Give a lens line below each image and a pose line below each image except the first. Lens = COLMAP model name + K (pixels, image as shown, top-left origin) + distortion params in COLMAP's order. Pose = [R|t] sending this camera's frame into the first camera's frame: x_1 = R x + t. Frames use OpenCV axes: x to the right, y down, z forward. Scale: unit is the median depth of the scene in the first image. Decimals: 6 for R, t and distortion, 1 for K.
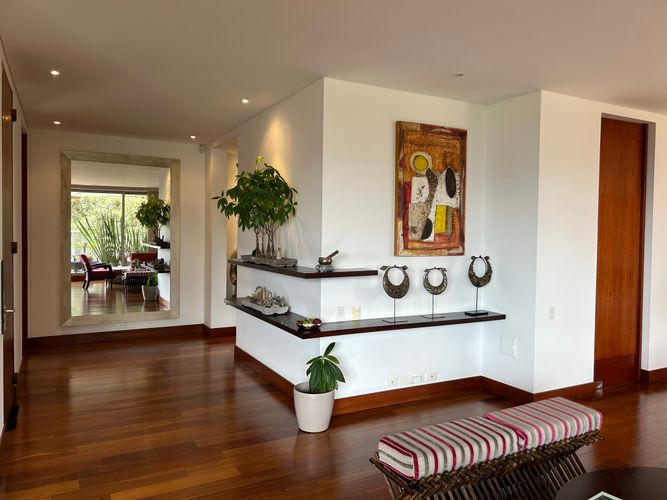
lens RADIAL K [[504.5, 0, 333.7], [0, 504.5, 248.6], [0, 0, 1]] dist [0.046407, -0.038672]
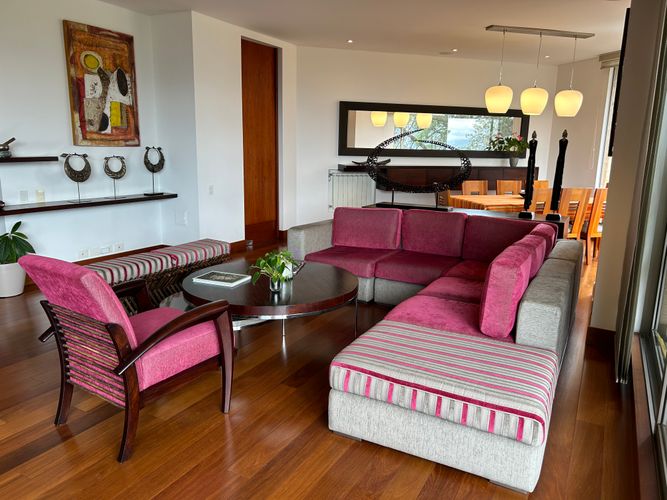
lens RADIAL K [[504.5, 0, 338.8], [0, 504.5, 246.7], [0, 0, 1]] dist [0.046407, -0.038672]
pose [[0.840057, -0.100391, 0.533129, -0.013663], [0.006427, 0.984501, 0.175259, 0.041038], [-0.542460, -0.143801, 0.827682, -0.302258]]
